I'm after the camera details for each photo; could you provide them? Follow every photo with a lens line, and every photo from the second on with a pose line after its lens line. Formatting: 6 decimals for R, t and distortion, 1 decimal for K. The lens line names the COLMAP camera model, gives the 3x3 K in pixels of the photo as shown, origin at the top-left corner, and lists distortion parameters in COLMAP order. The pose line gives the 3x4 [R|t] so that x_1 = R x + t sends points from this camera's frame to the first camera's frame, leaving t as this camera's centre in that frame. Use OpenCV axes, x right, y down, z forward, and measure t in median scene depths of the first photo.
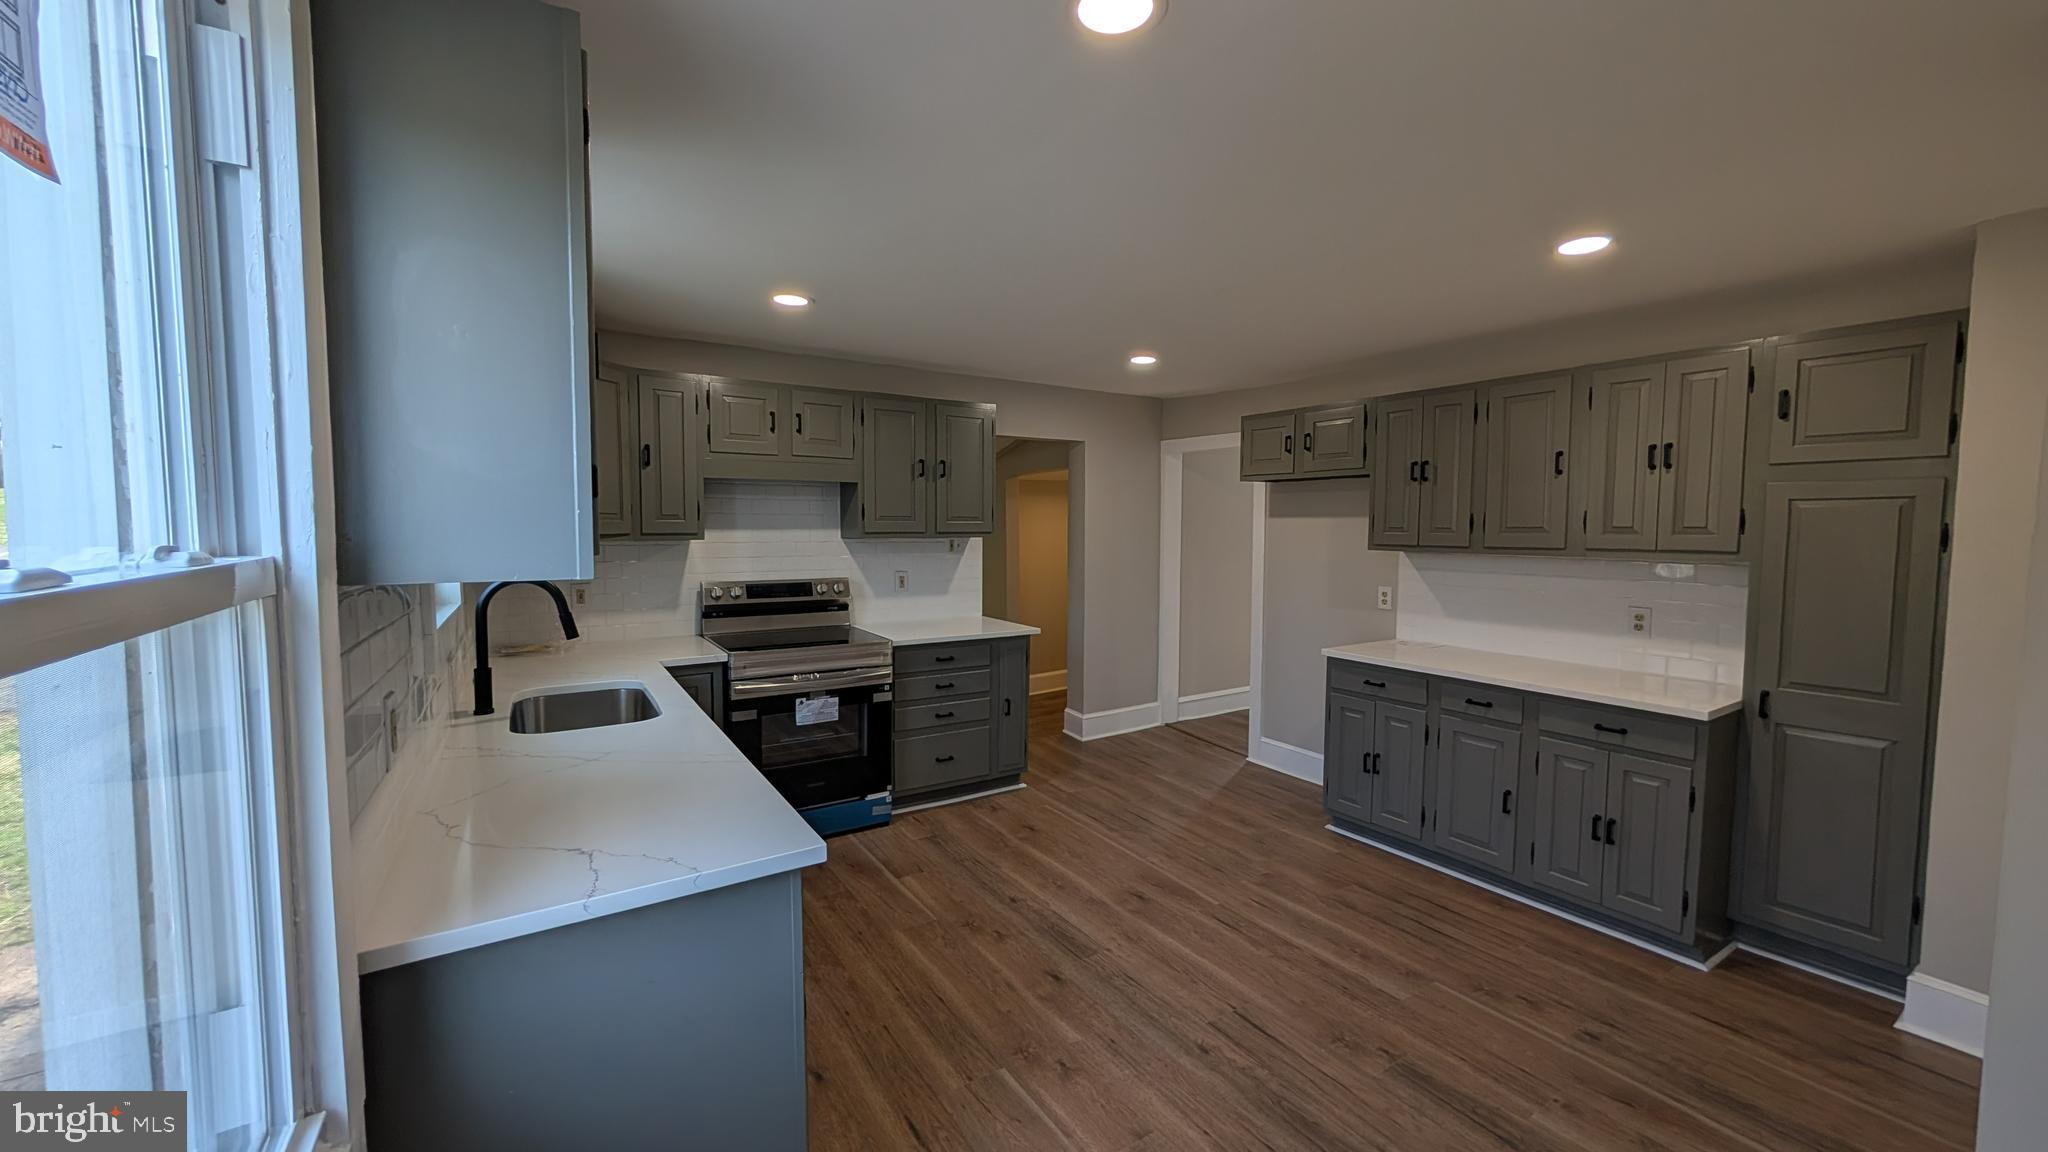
lens RADIAL K [[773.8, 0, 1007.9], [0, 773.8, 582.6], [0, 0, 1]] dist [0.002182, -0.000229]
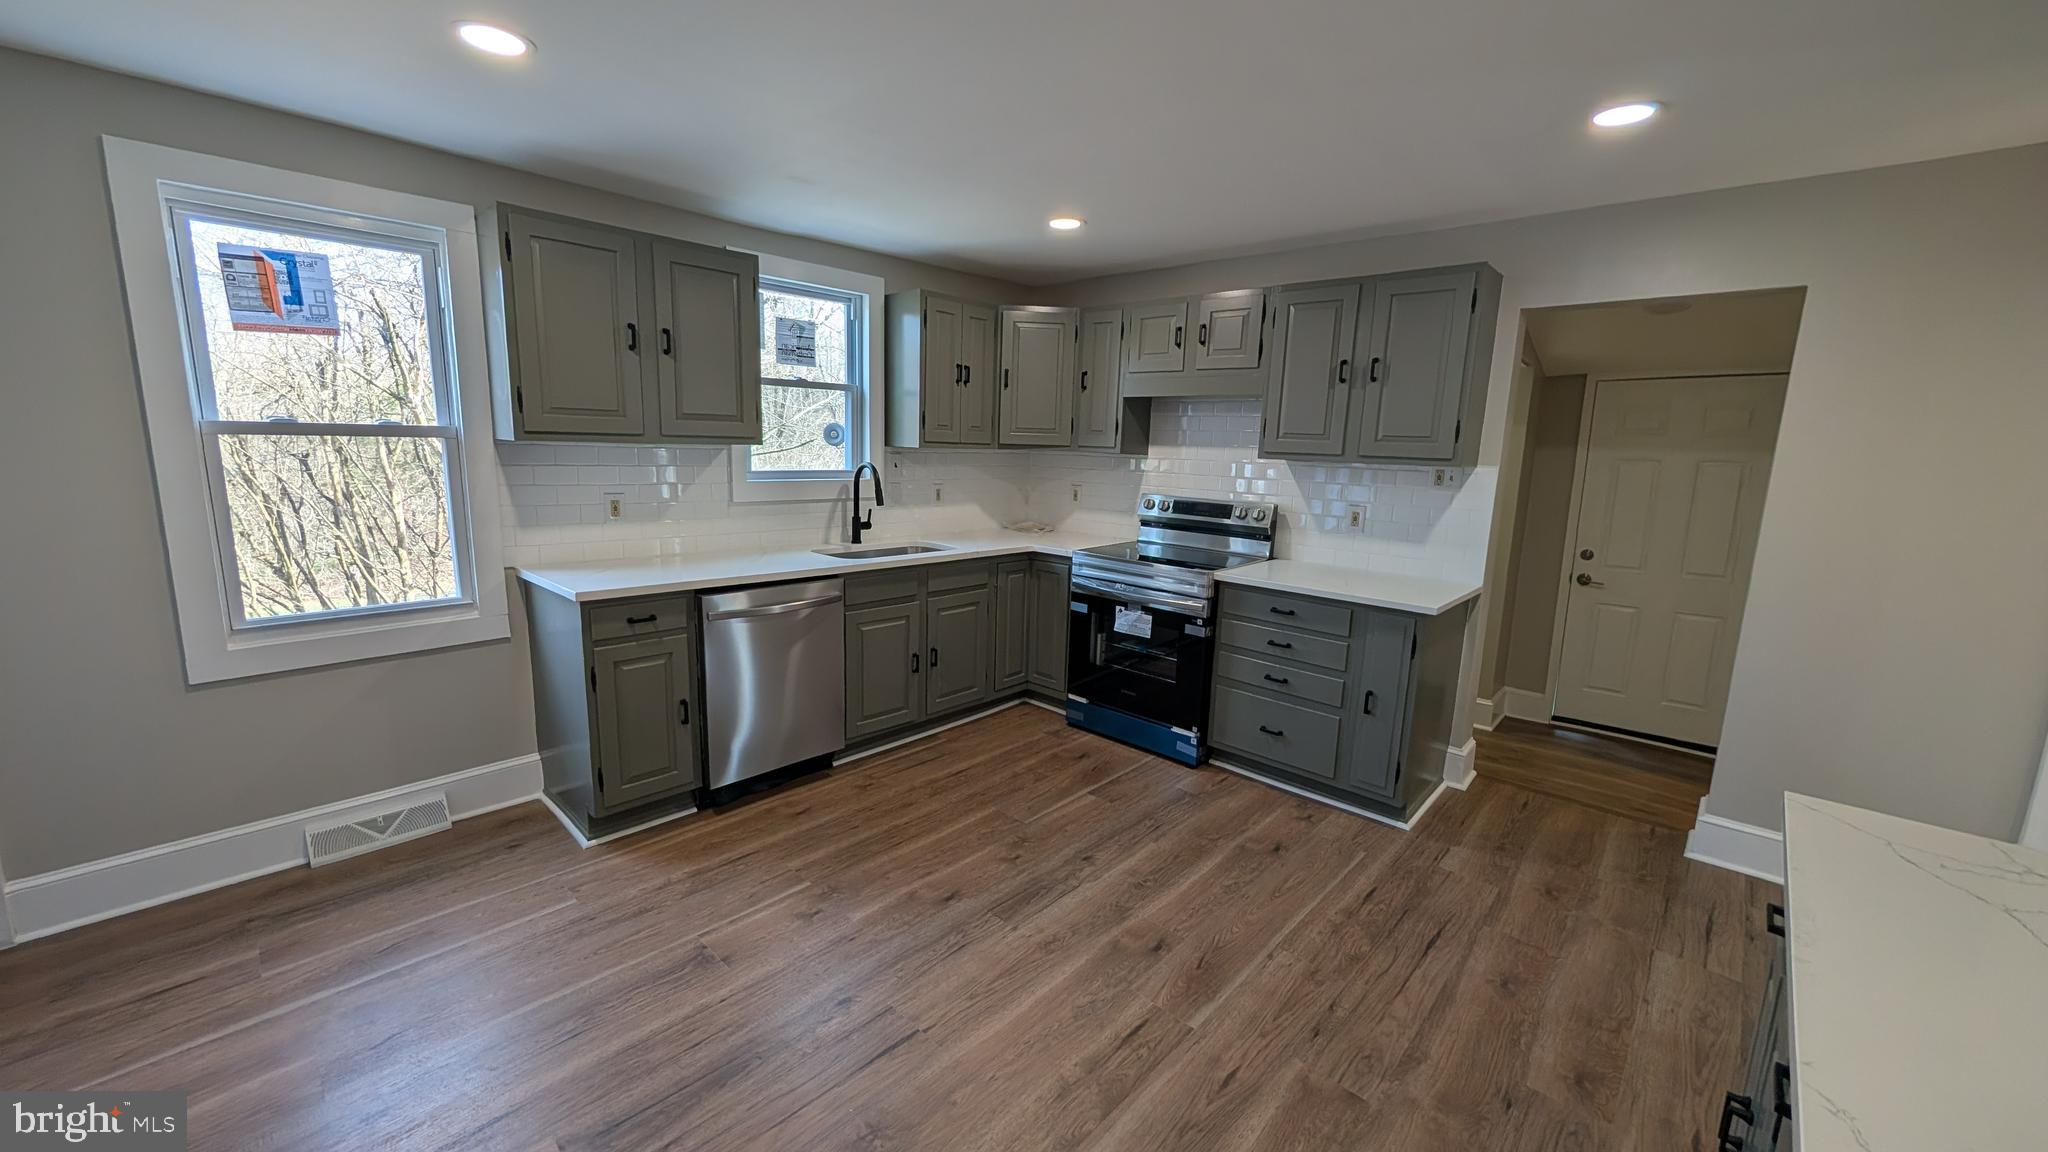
lens RADIAL K [[773.8, 0, 1010.4], [0, 773.8, 567.8], [0, 0, 1]] dist [0.002182, -0.000229]
pose [[0.249033, 0.162948, -0.954689, 0.647359], [-0.099047, 0.984861, 0.142261, -0.034918], [0.963417, 0.059131, 0.261402, 0.539331]]
